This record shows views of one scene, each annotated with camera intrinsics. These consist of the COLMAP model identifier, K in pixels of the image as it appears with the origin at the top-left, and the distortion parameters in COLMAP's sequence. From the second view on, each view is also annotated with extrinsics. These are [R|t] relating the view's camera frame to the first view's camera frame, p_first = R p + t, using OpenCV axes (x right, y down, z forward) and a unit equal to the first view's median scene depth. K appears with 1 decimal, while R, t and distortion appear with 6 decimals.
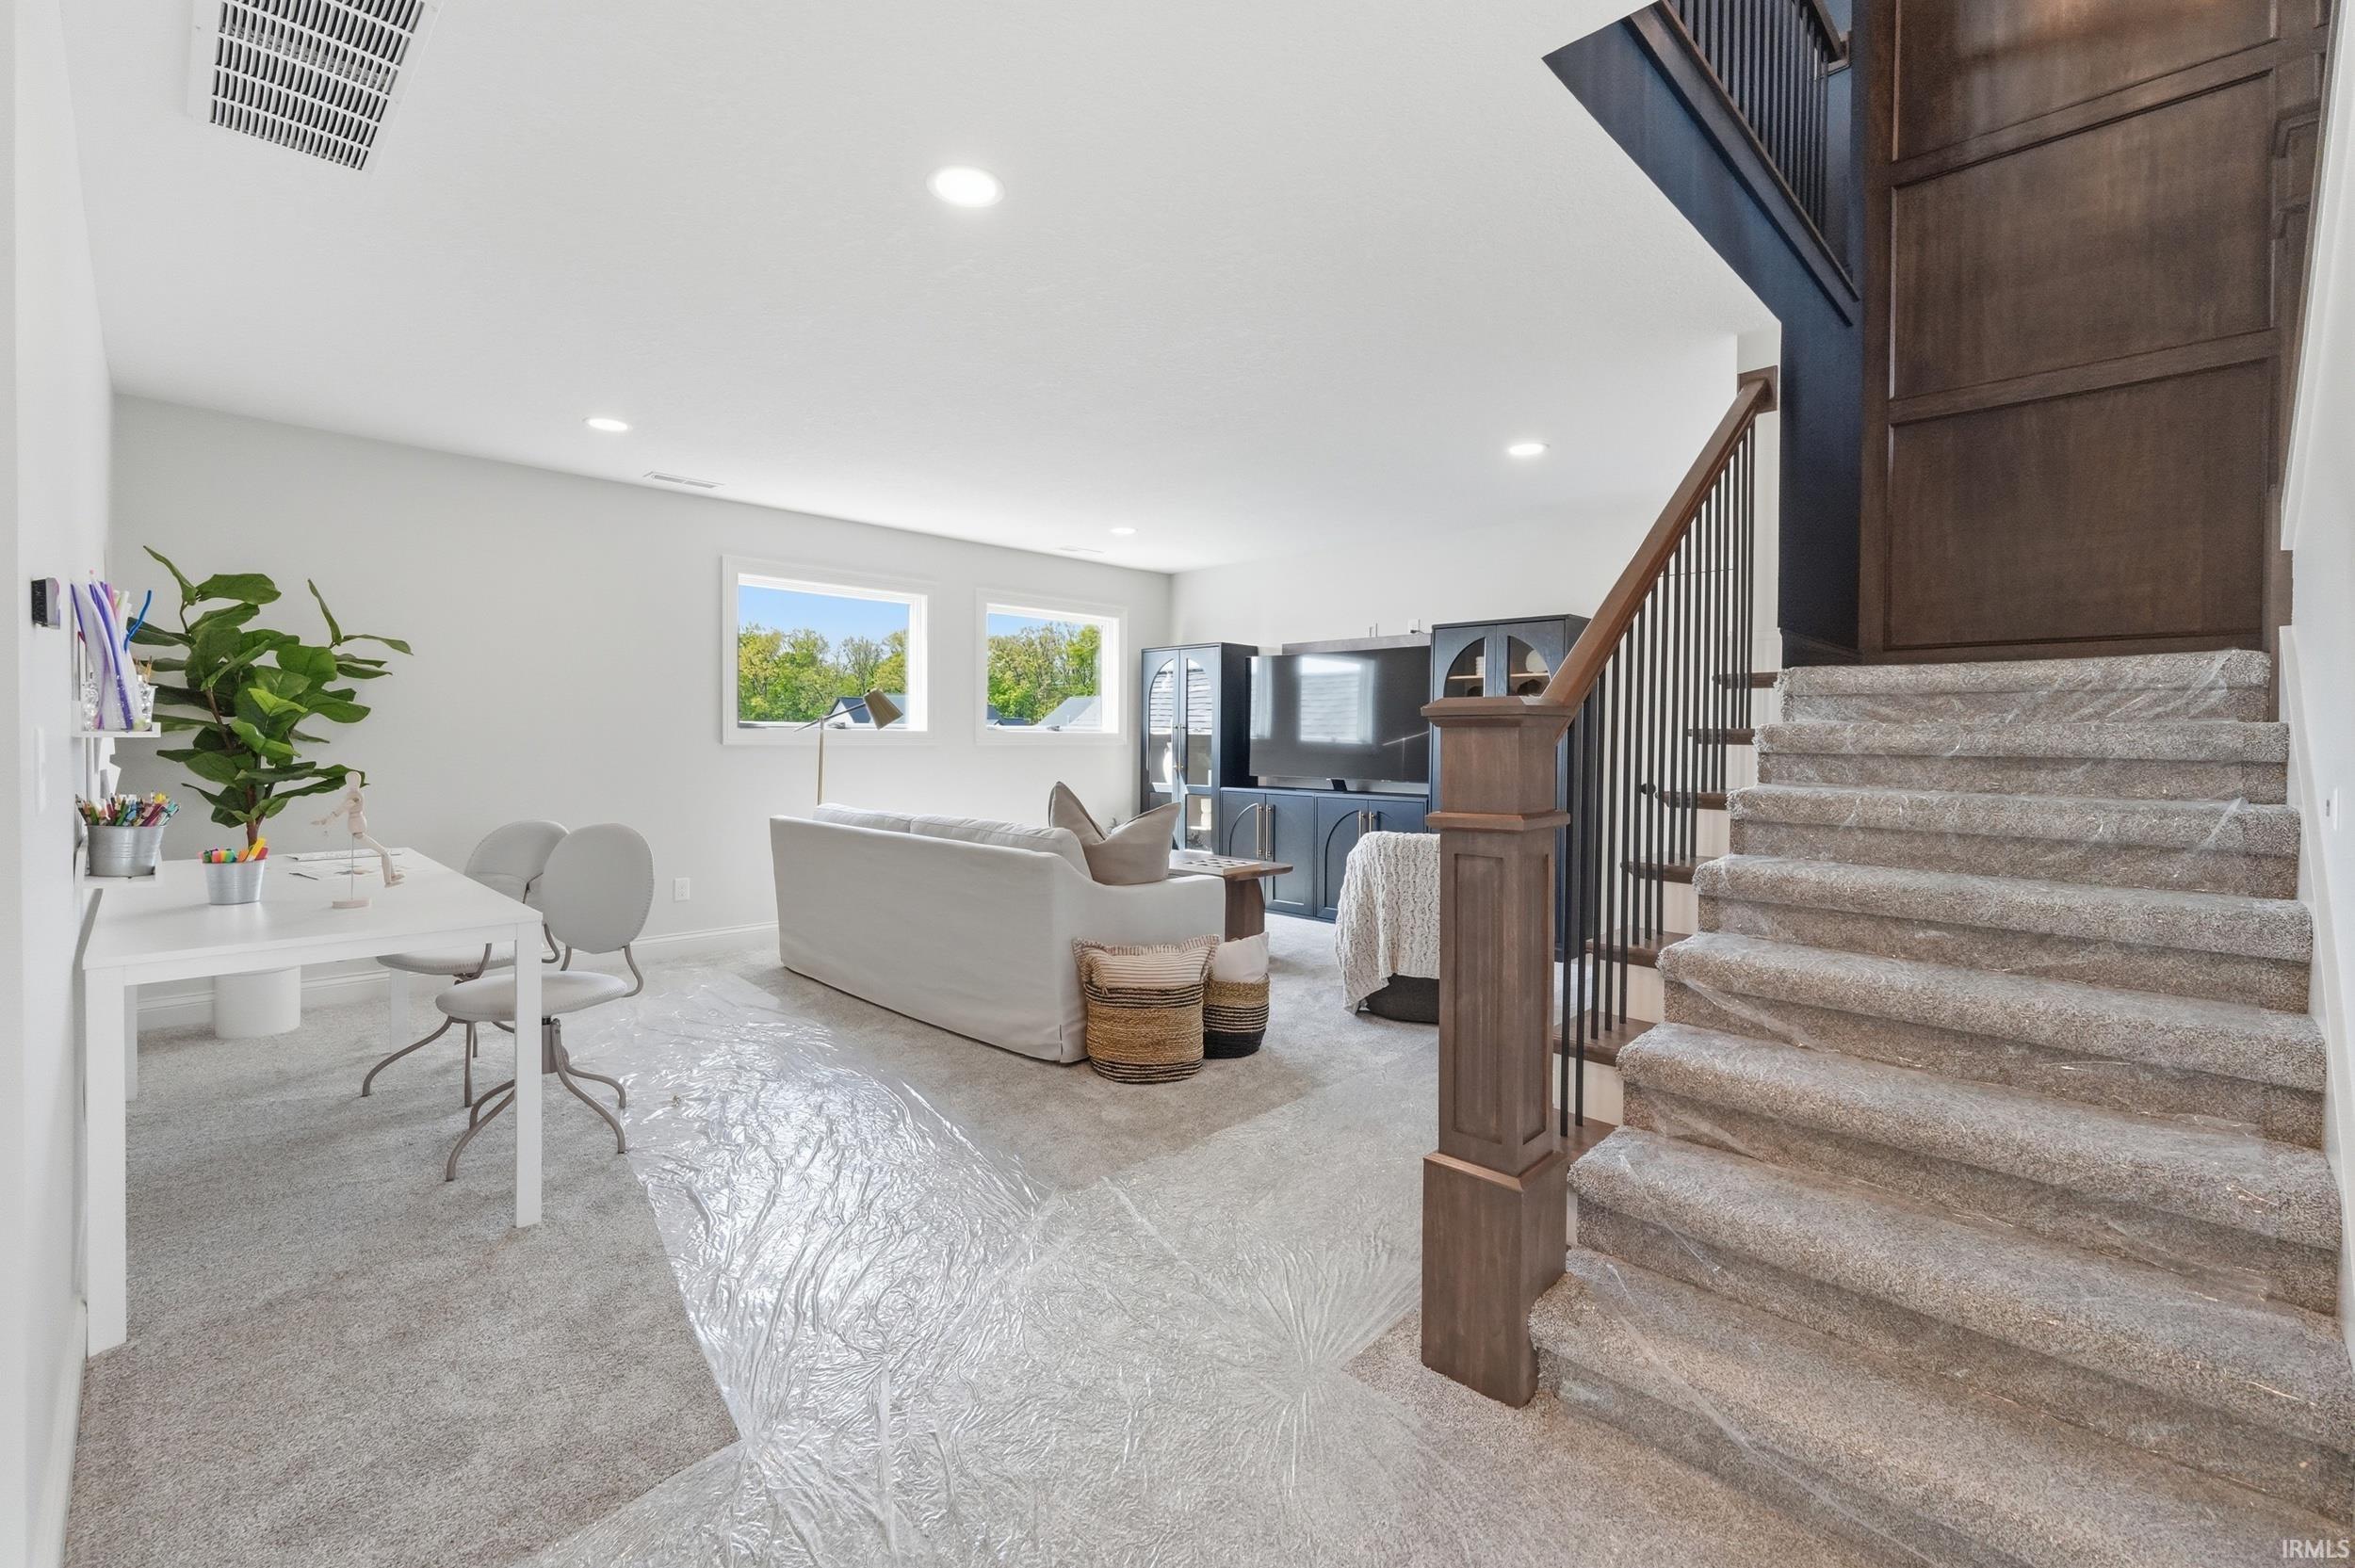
lens RADIAL K [[1003.1, 0, 1184.1], [0, 1003.1, 773.0], [0, 0, 1]] dist [-0.004399, -0.000383]
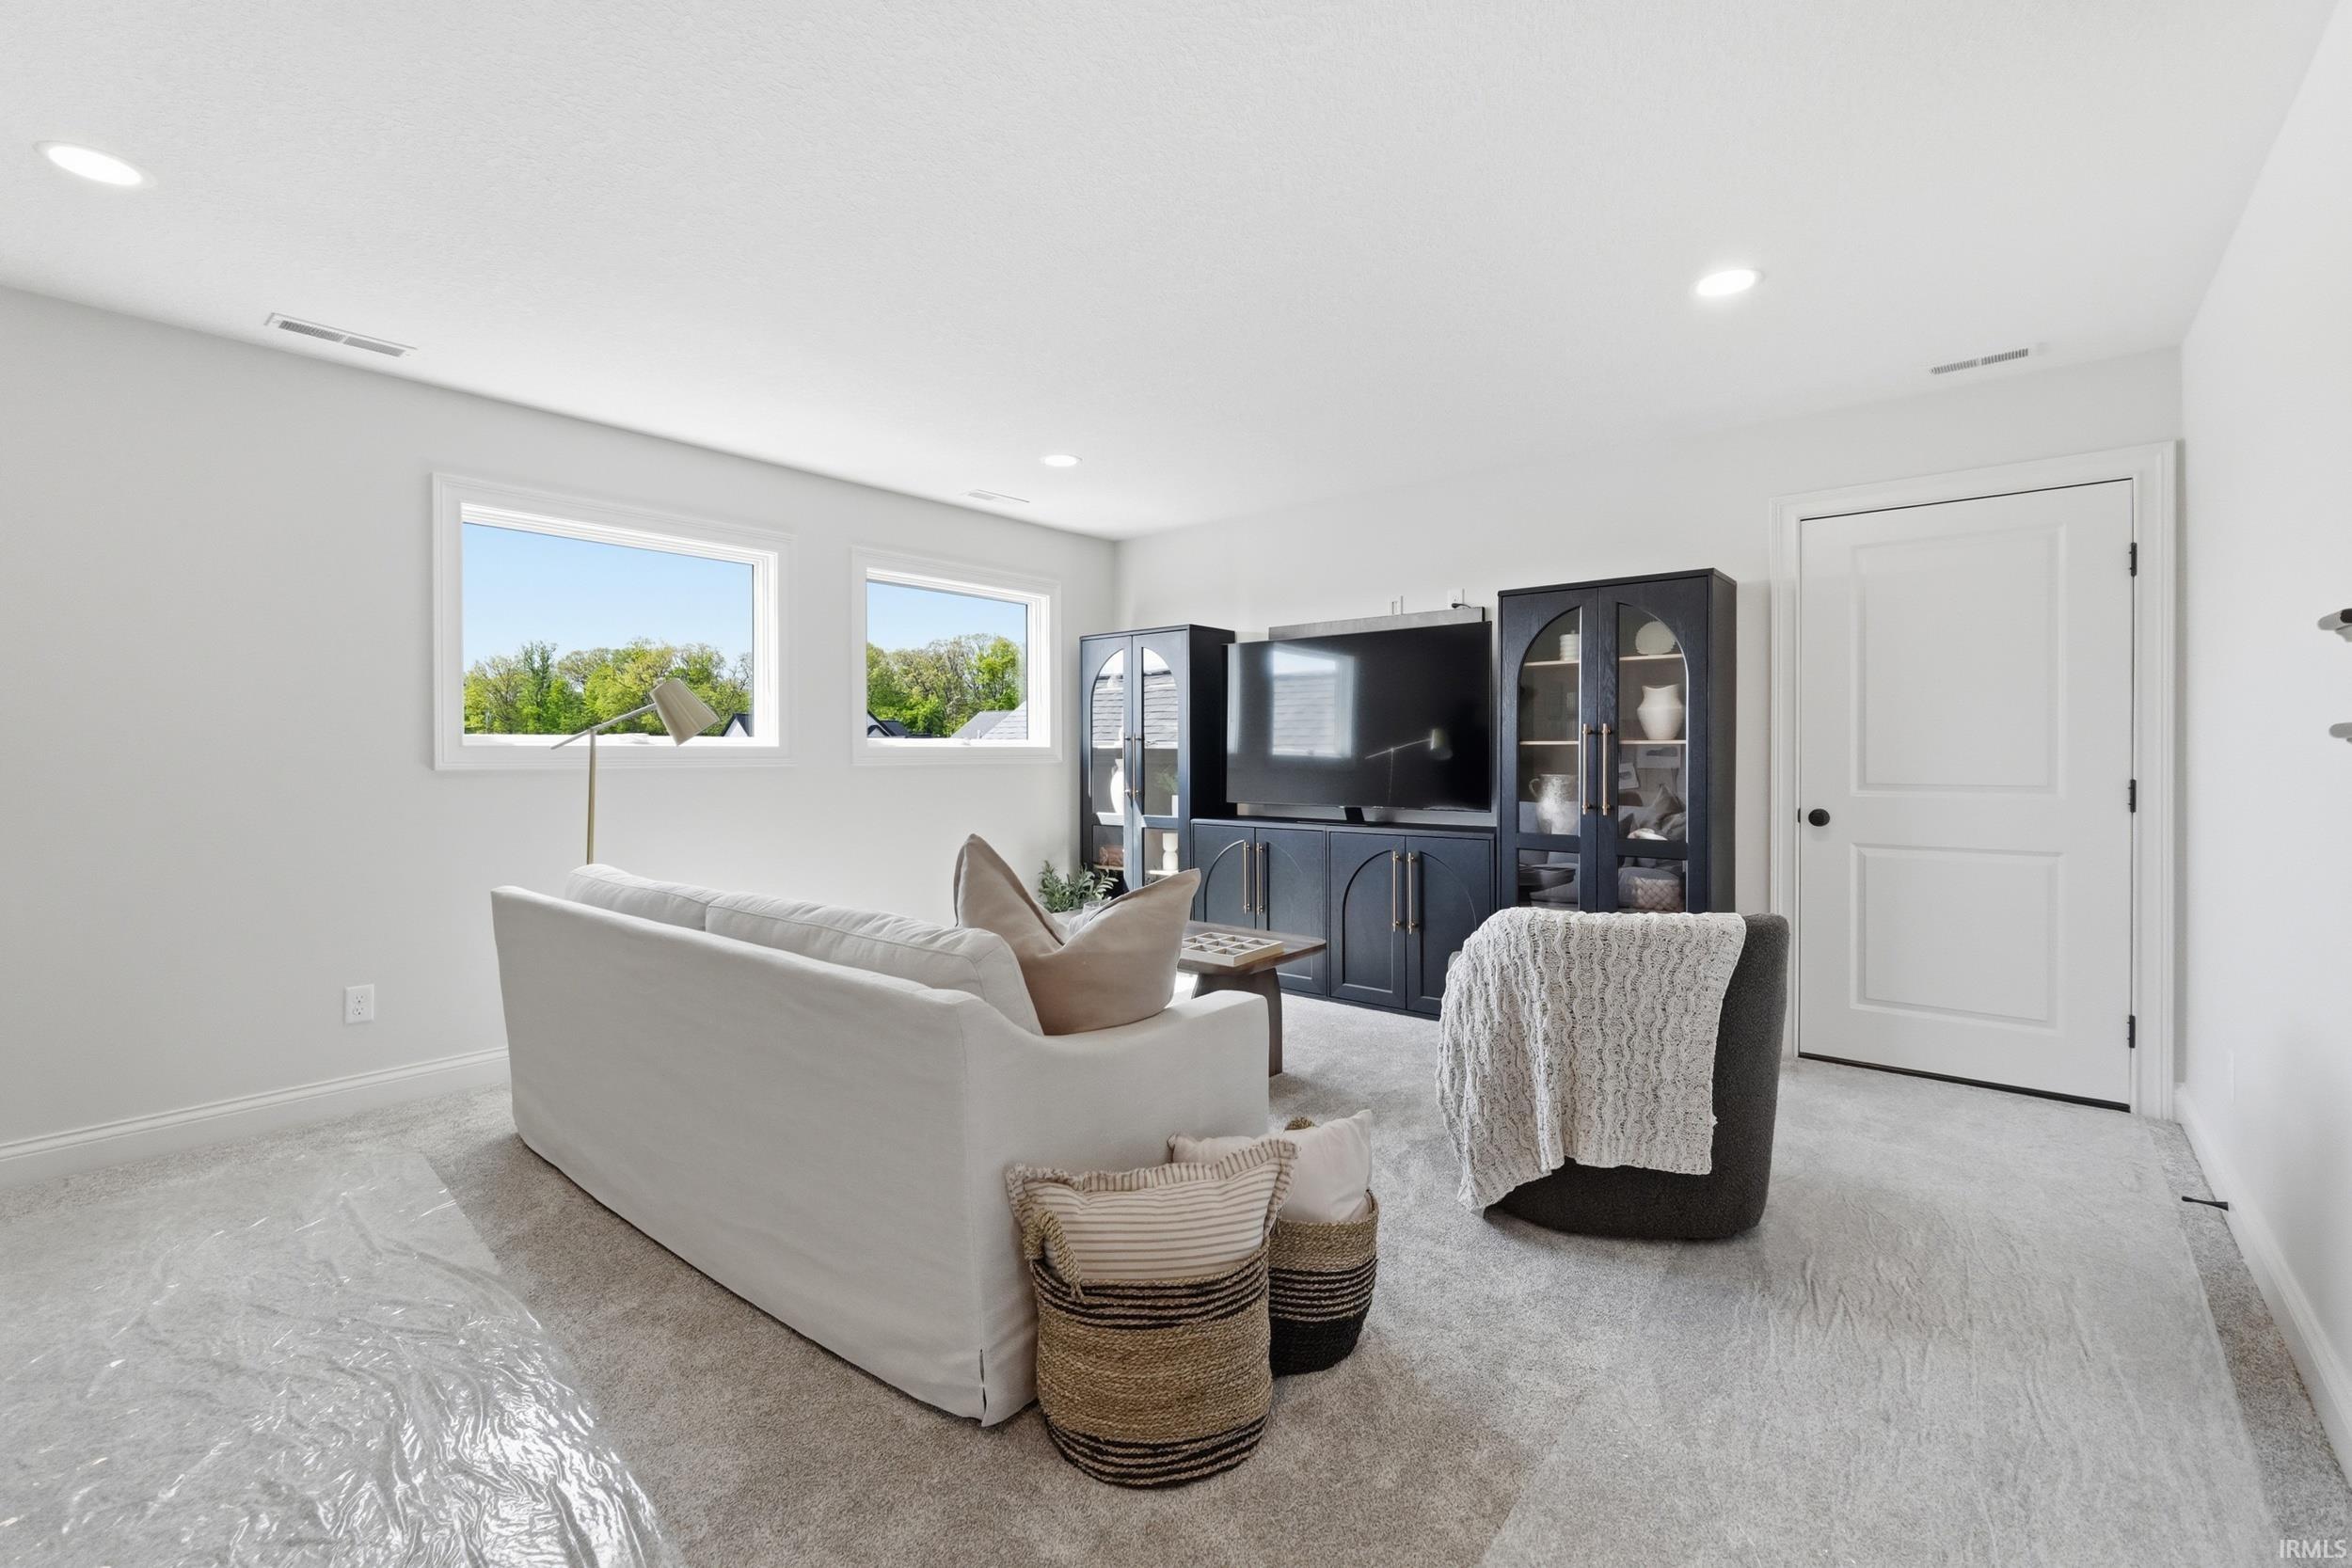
lens RADIAL K [[1001.9, 0, 1171.6], [0, 1001.9, 763.8], [0, 0, 1]] dist [-0.004399, -0.000383]
pose [[0.997109, -0.011519, 0.075107, -0.040431], [0.013310, 0.999638, -0.023383, -0.011219], [-0.074811, 0.024315, 0.996901, 0.314876]]
